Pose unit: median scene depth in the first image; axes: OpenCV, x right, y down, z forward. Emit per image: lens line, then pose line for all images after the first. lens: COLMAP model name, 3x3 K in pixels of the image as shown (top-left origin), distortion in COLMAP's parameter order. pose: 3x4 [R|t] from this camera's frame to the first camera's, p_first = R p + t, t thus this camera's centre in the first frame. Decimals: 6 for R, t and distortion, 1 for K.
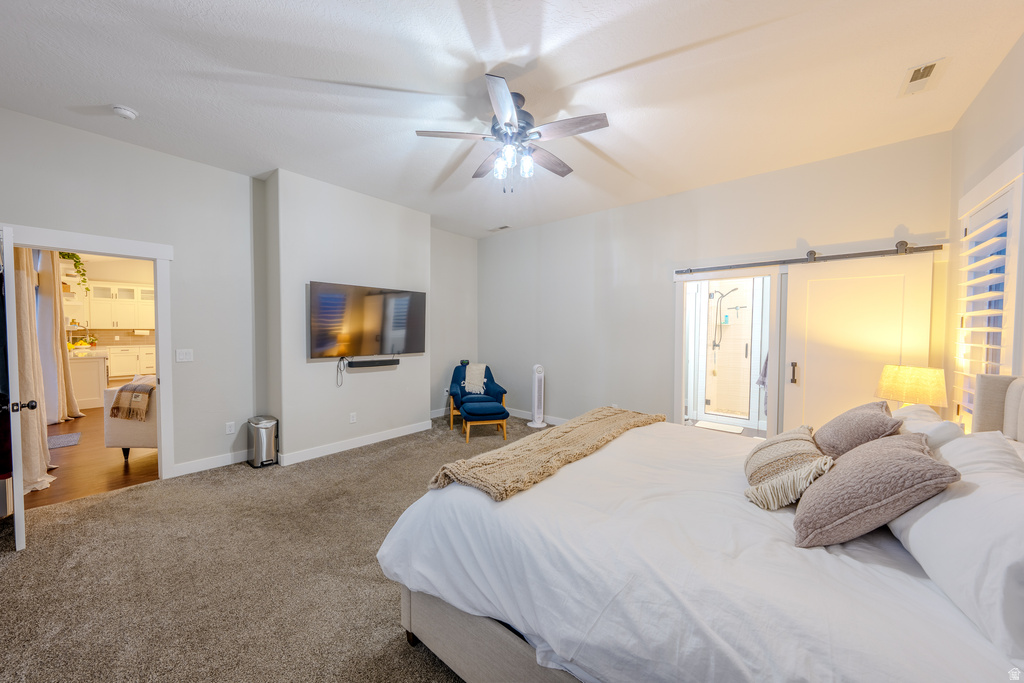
lens RADIAL K [[348.6, 0, 512.3], [0, 348.6, 341.4], [0, 0, 1]] dist [-0.001599, -0.000110]
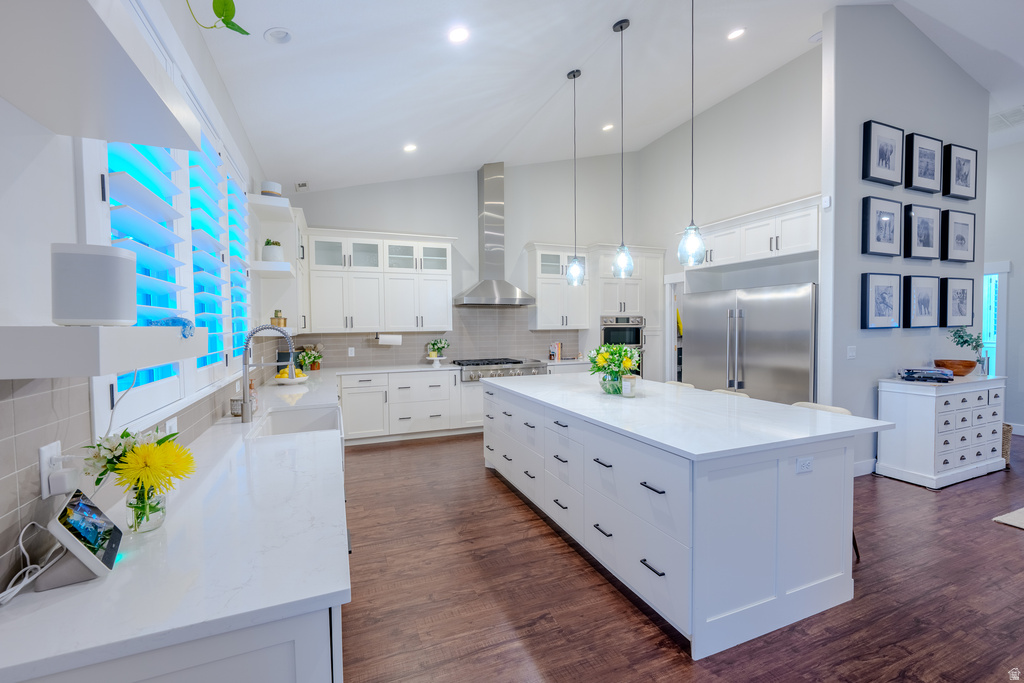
lens RADIAL K [[433.5, 0, 513.1], [0, 433.5, 341.3], [0, 0, 1]] dist [-0.000479, -0.000112]
pose [[0.891918, -0.002731, -0.452190, -0.888577], [0.003517, 0.999993, 0.000899, -0.031181], [0.452184, -0.002393, 0.891921, 0.757354]]
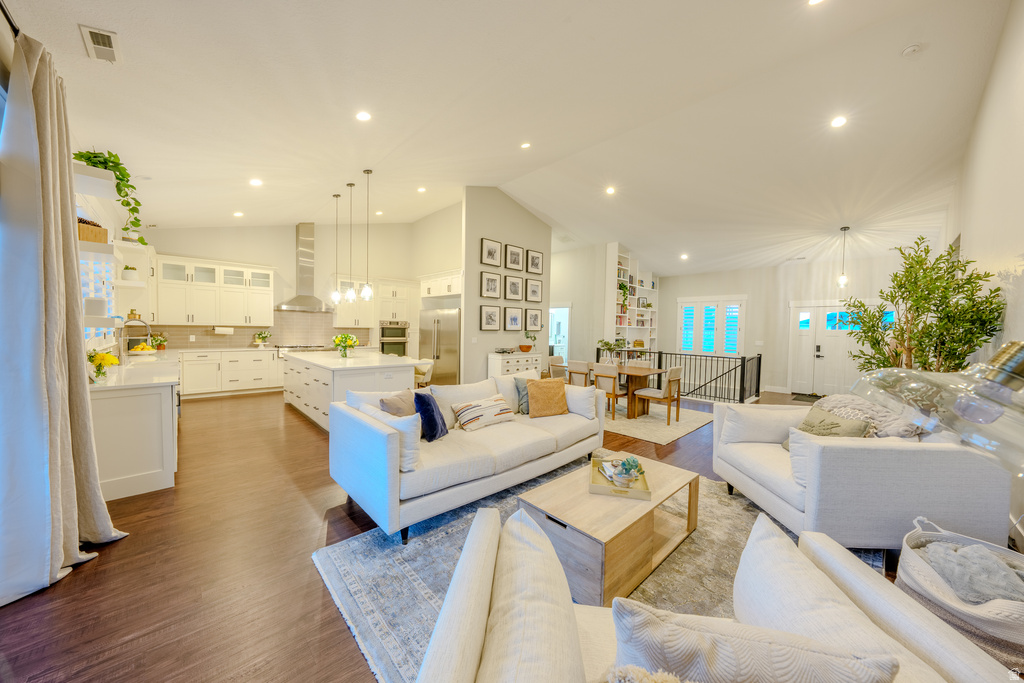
lens RADIAL K [[348.6, 0, 512.4], [0, 348.6, 339.2], [0, 0, 1]] dist [-0.001599, -0.000110]
pose [[0.994901, 0.012093, -0.100130, -0.555297], [-0.012530, 0.999915, -0.003735, -0.017034], [0.100076, 0.004971, 0.994967, 0.479789]]
